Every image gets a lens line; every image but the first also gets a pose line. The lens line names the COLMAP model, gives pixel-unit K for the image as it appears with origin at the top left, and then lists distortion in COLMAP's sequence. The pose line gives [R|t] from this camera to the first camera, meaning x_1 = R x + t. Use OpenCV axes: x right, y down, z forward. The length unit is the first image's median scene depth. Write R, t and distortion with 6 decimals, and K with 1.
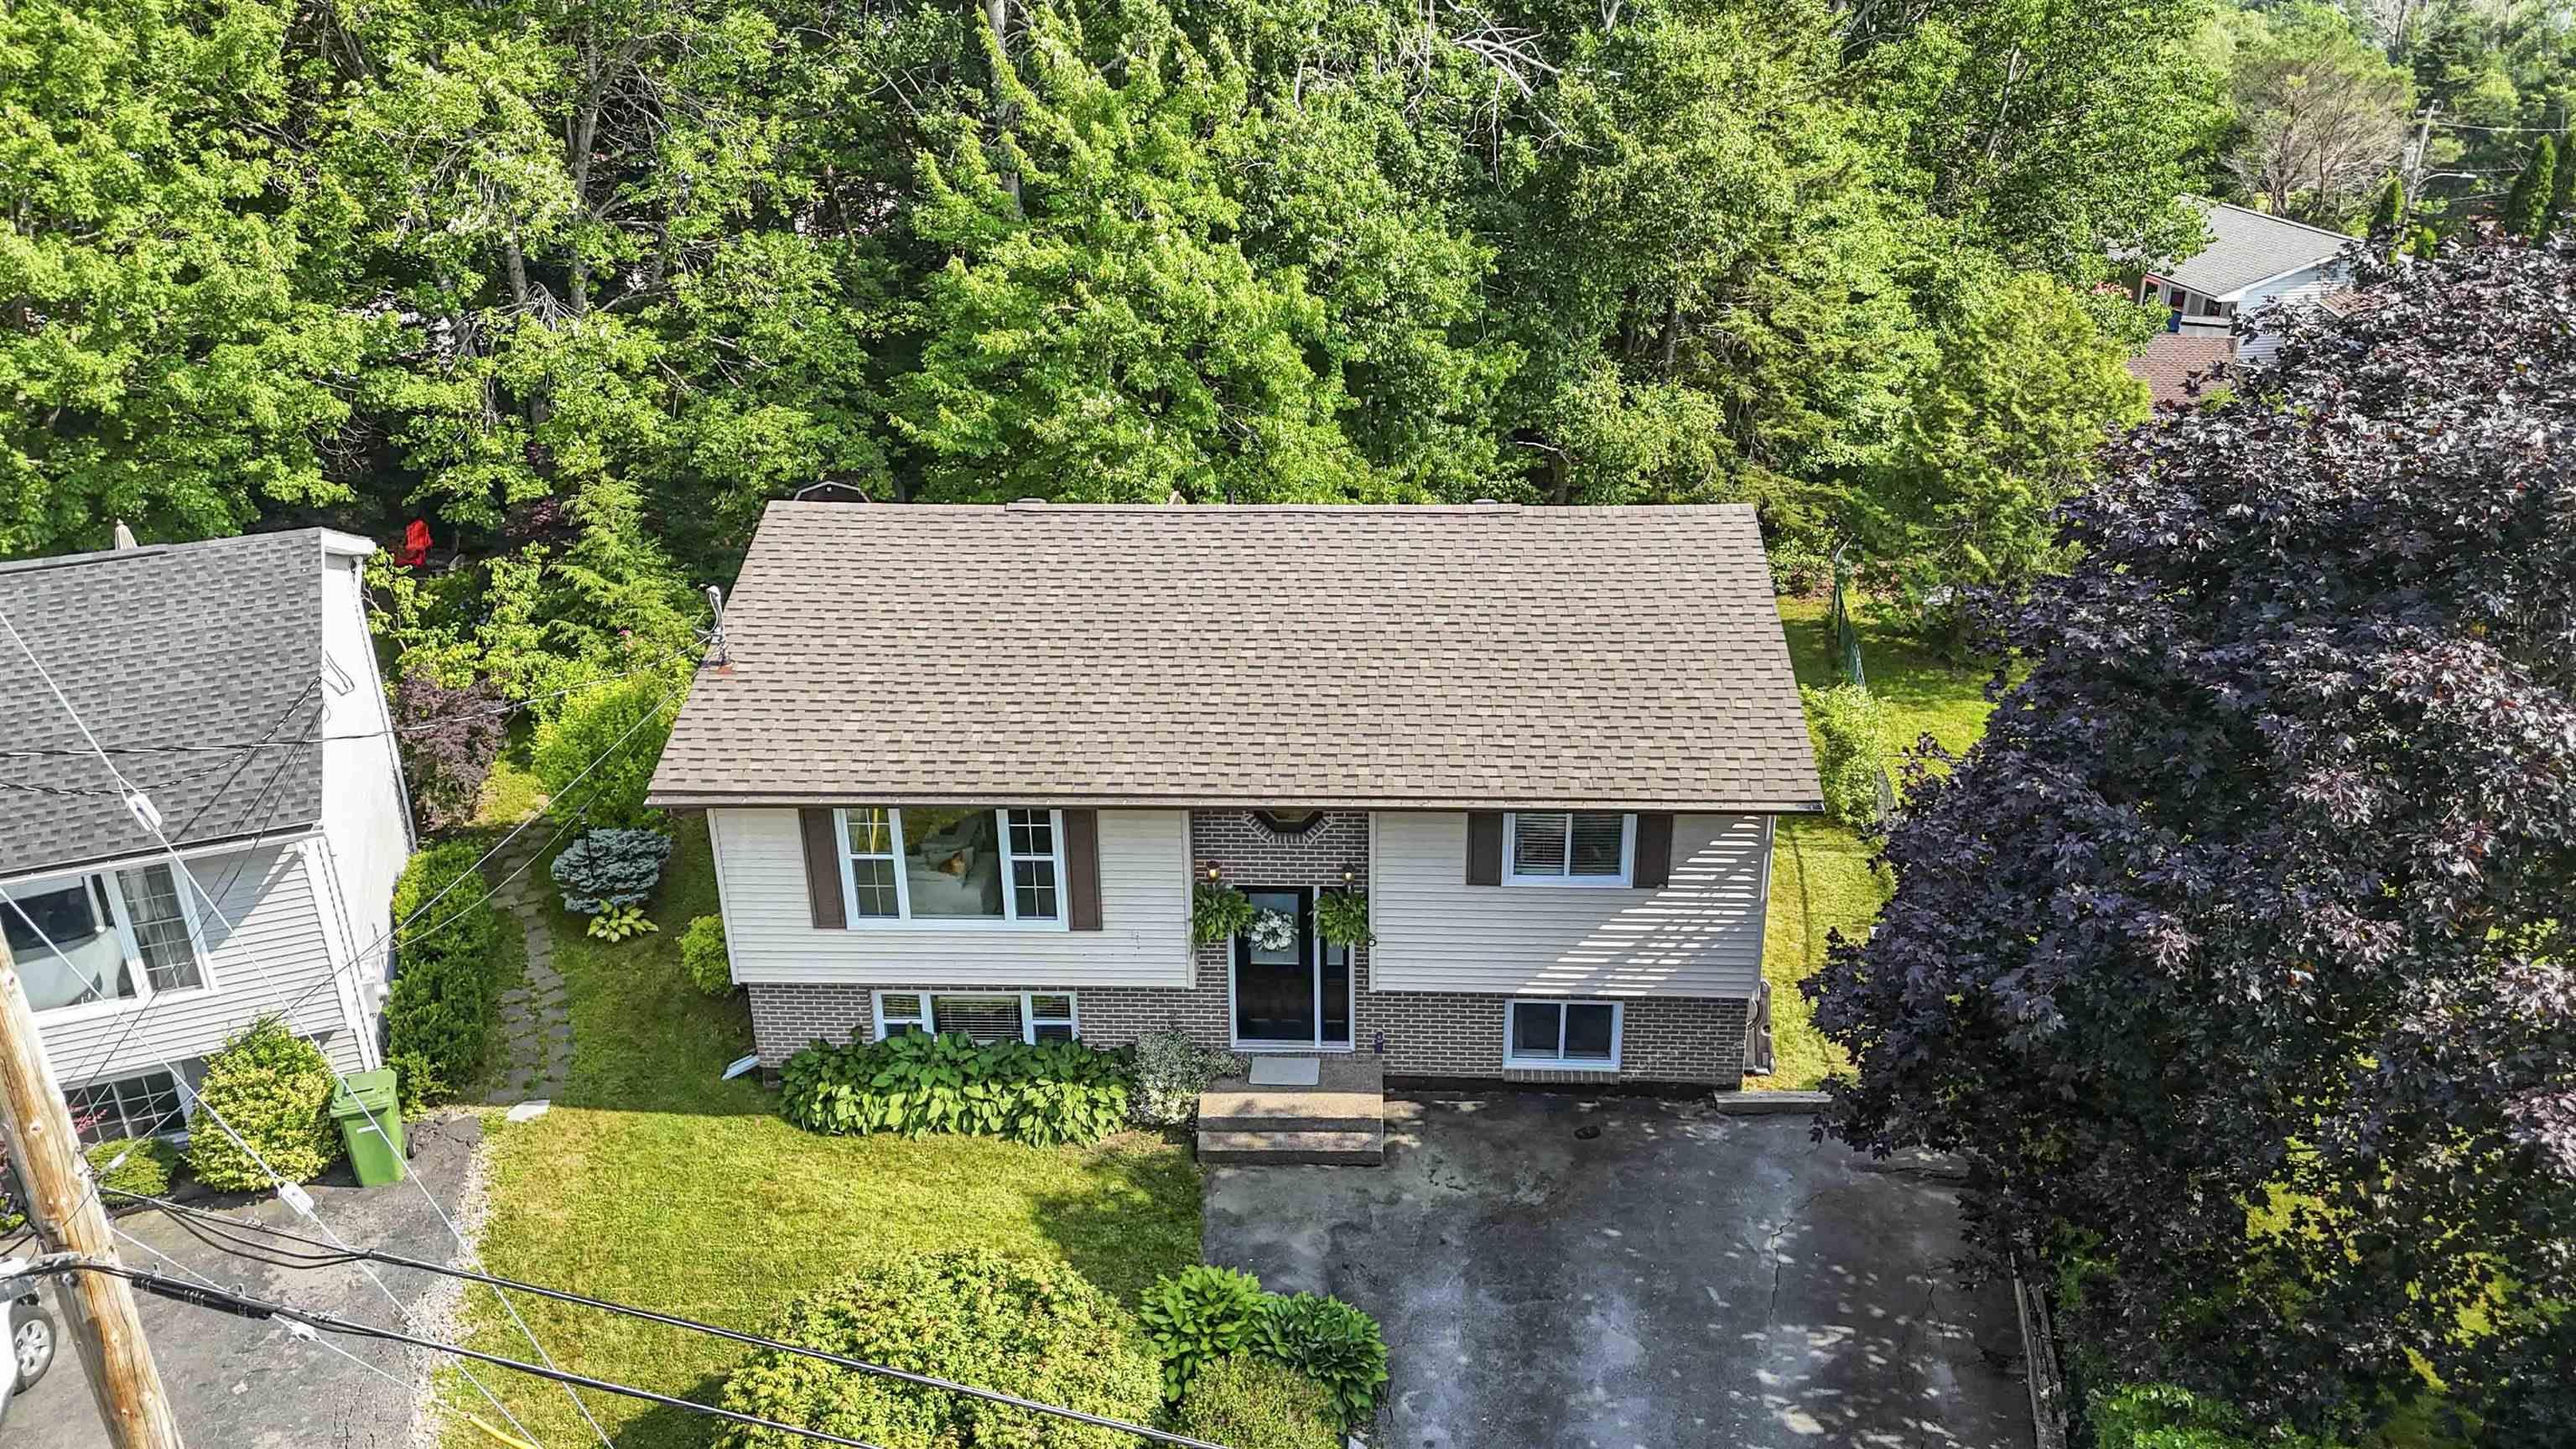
lens RADIAL K [[1935.8, 0, 1288.0], [0, 1935.8, 724.5], [0, 0, 1]] dist [0.002270, -0.001524]
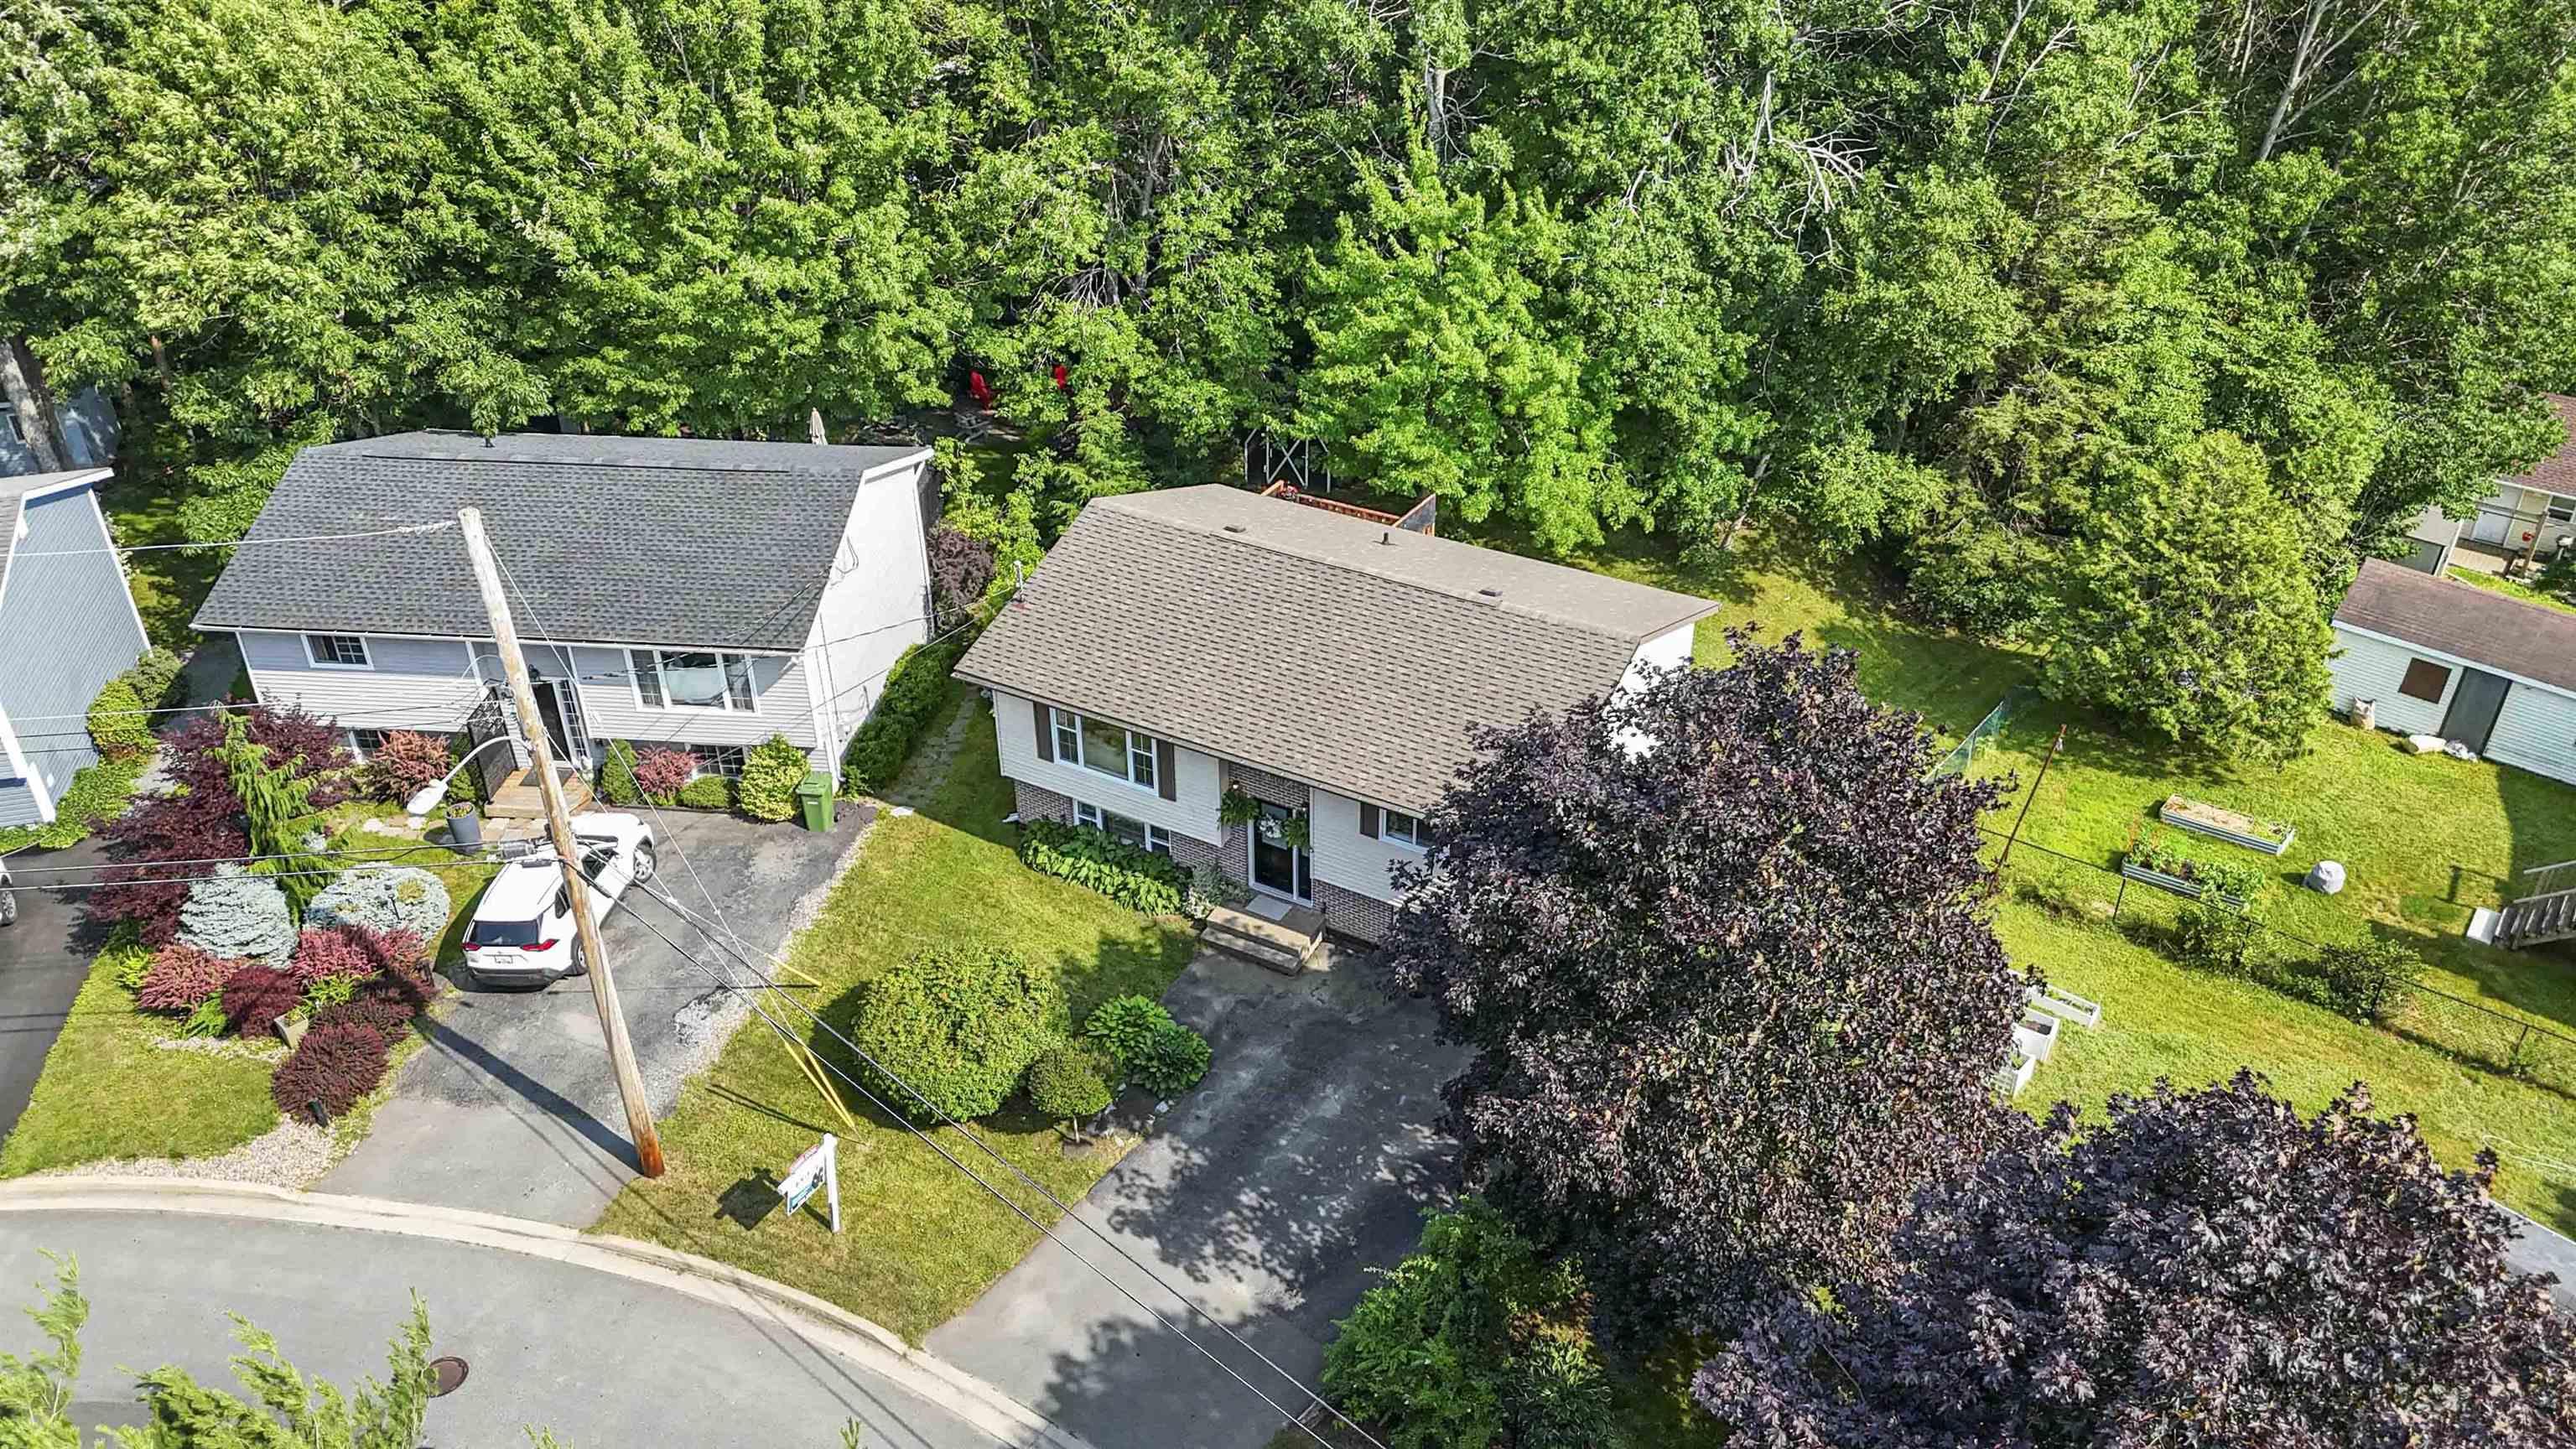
lens RADIAL K [[1935.8, 0, 1288.0], [0, 1935.8, 724.5], [0, 0, 1]] dist [0.002270, -0.001524]
pose [[0.889803, 0.246962, -0.383745, 0.629481], [-0.185271, 0.963989, 0.190790, -0.304302], [0.417044, -0.098669, 0.903515, -0.511711]]
